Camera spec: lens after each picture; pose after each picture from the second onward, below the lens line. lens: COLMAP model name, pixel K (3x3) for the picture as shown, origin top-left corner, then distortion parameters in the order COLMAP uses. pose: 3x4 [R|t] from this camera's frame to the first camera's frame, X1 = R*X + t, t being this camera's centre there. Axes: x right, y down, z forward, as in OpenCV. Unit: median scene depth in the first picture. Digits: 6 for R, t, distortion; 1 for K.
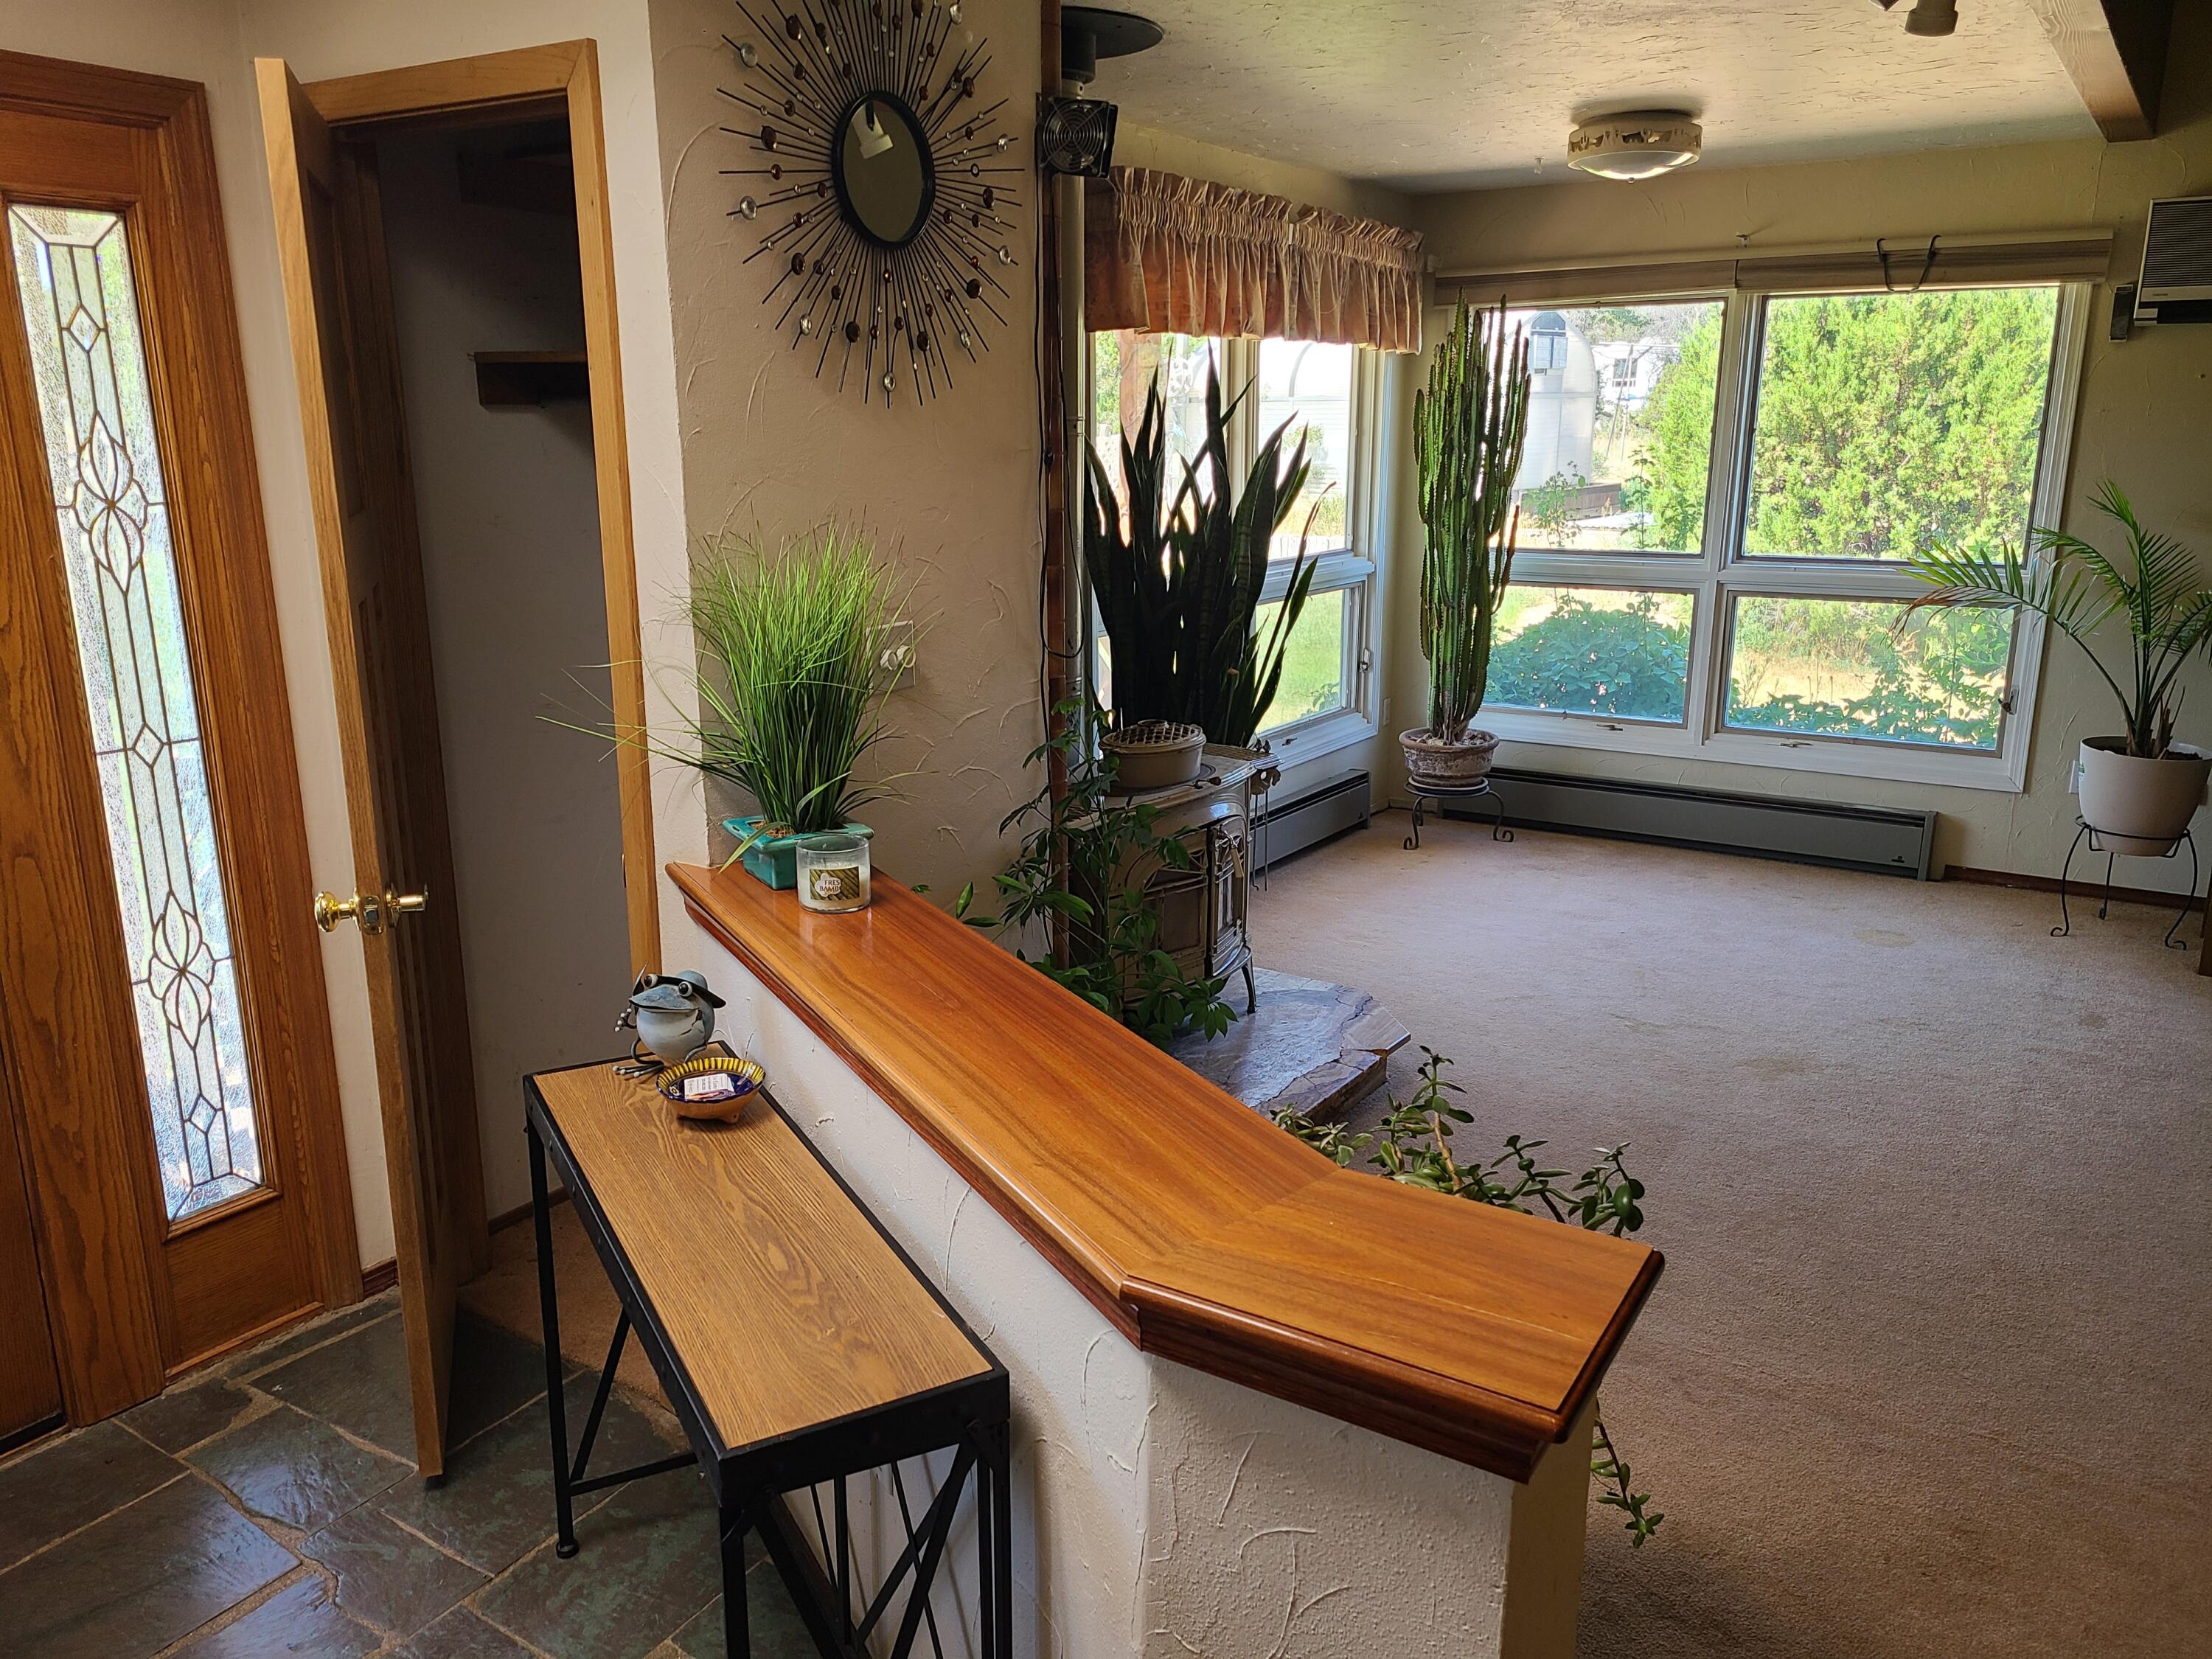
lens RADIAL K [[1676.5, 0, 1085.3], [0, 1676.5, 850.0], [0, 0, 1]] dist [0.062376, -0.049689]
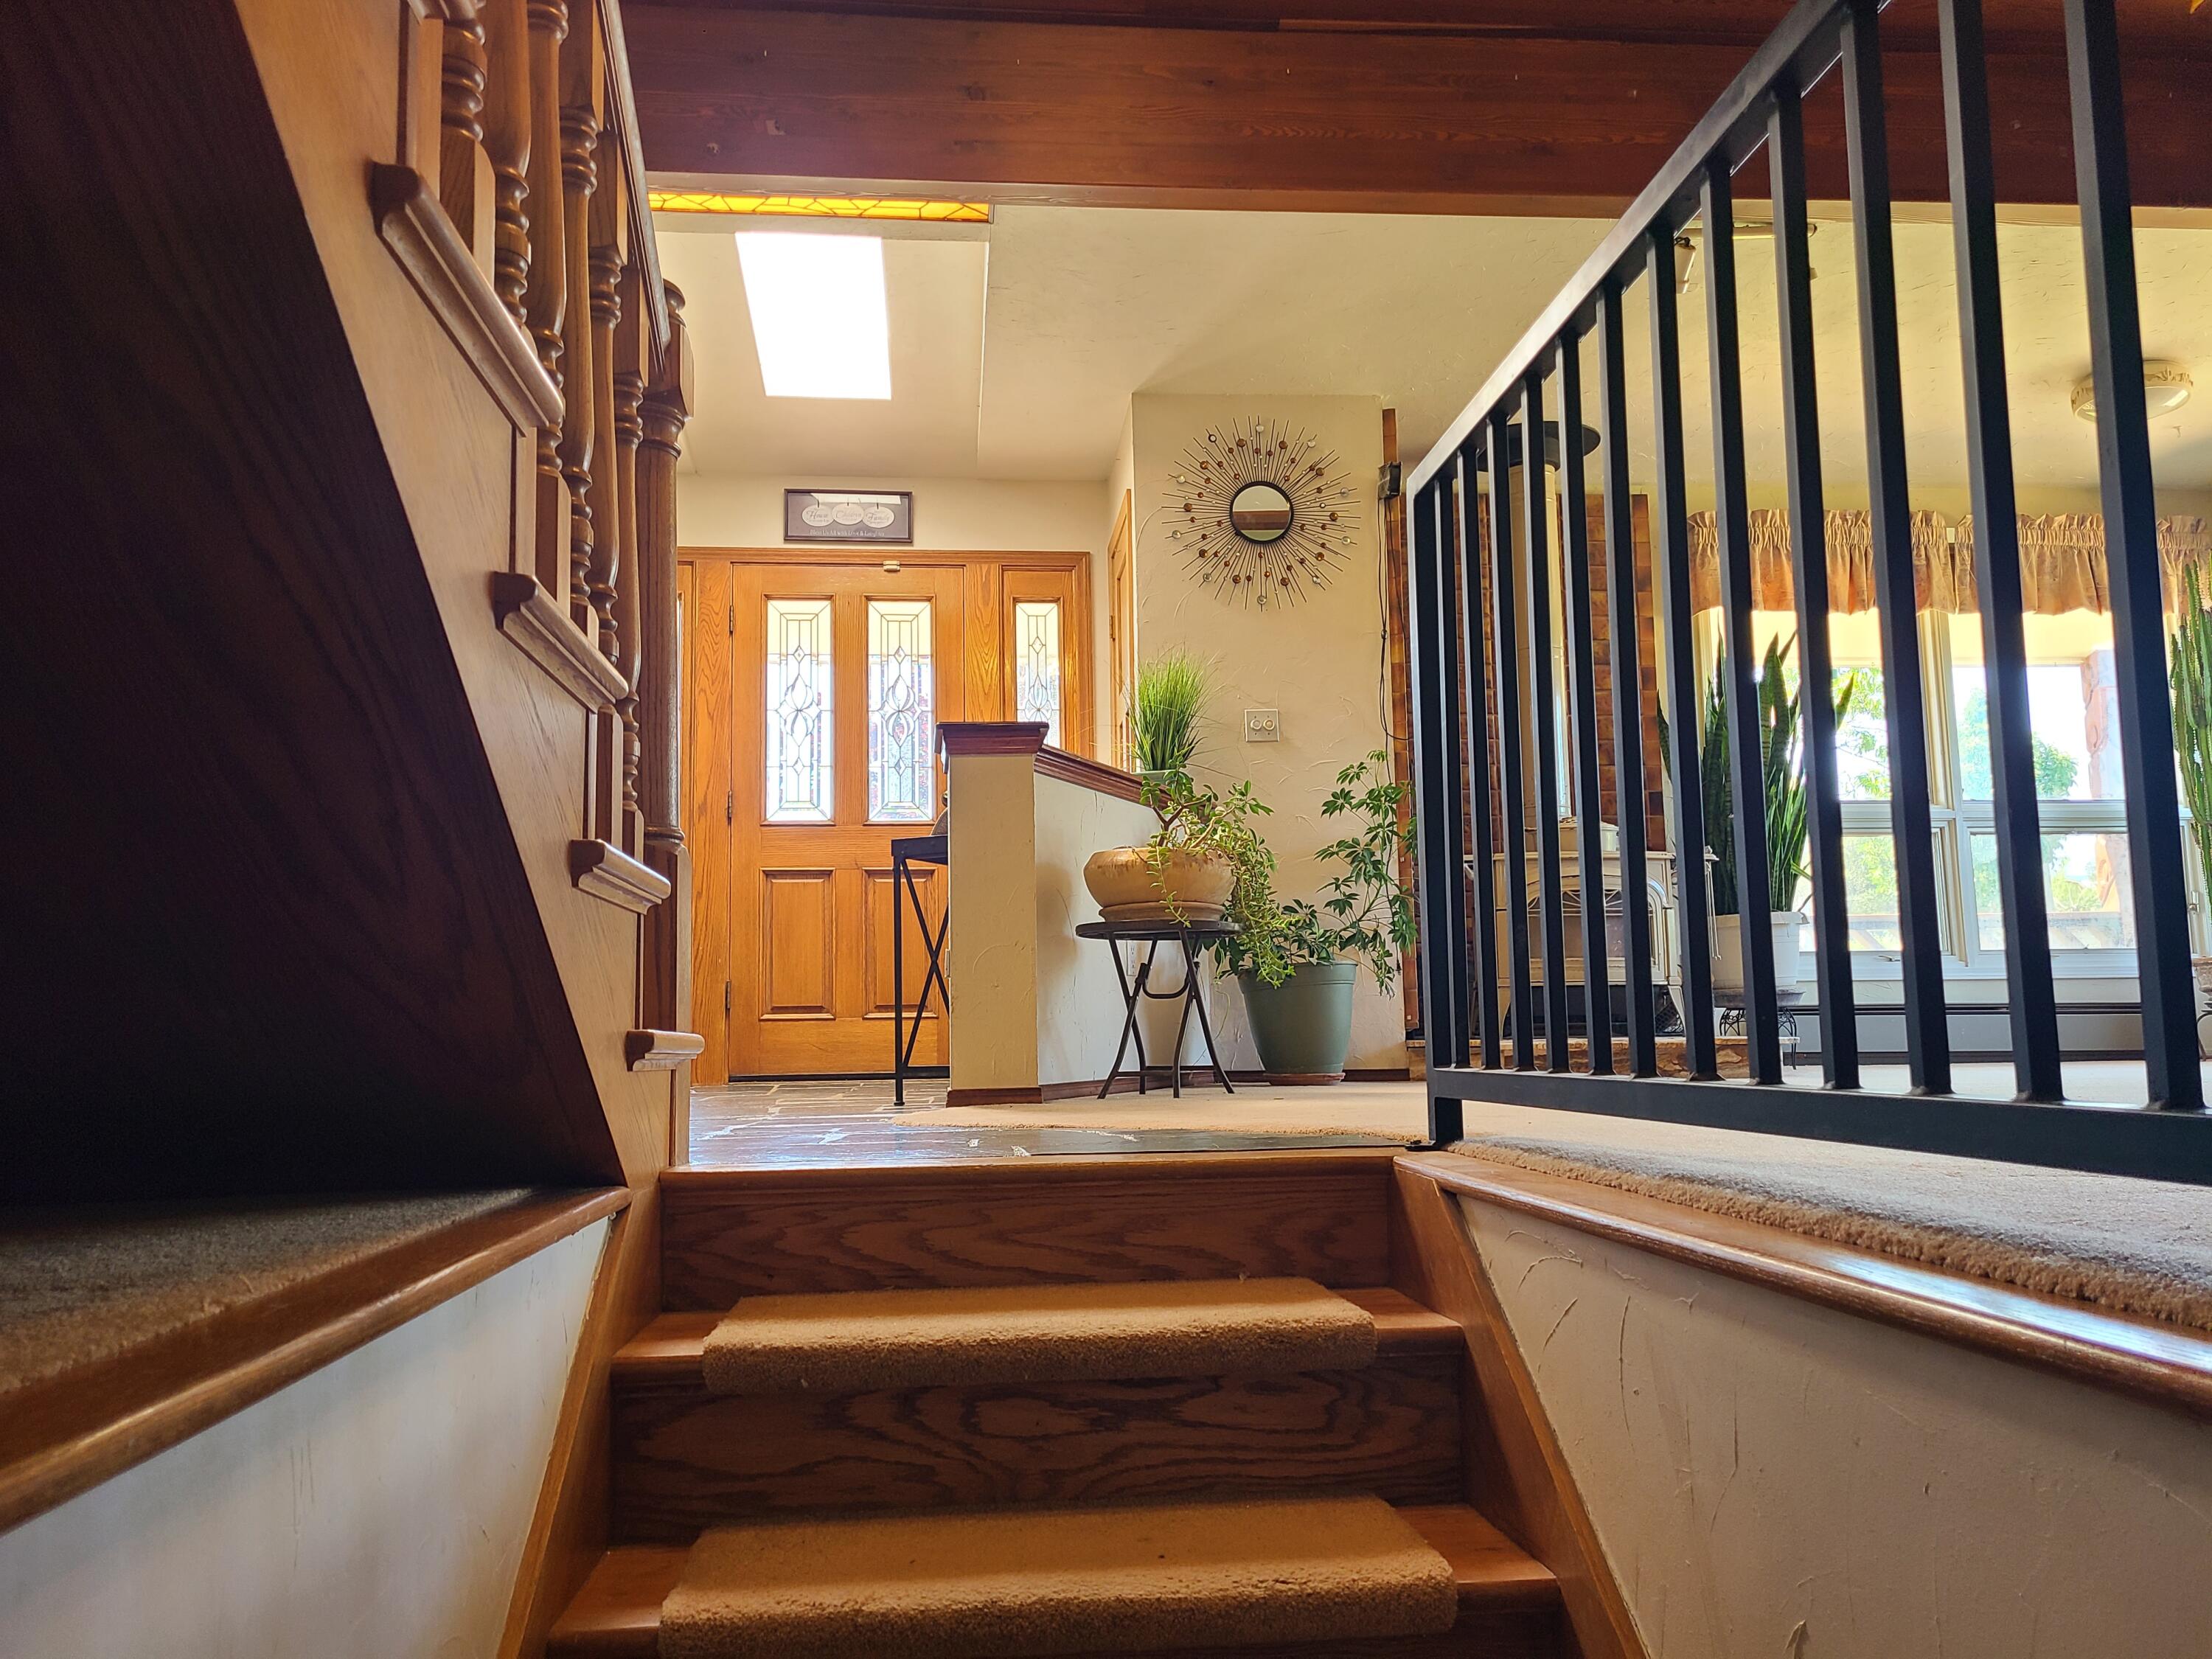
lens RADIAL K [[1676.5, 0, 1098.7], [0, 1676.5, 852.4], [0, 0, 1]] dist [0.062376, -0.049689]
pose [[0.619592, -0.096223, -0.779004, 1.299943], [-0.184197, 0.946920, -0.263467, 0.590590], [0.763006, 0.306732, 0.568980, -0.273351]]
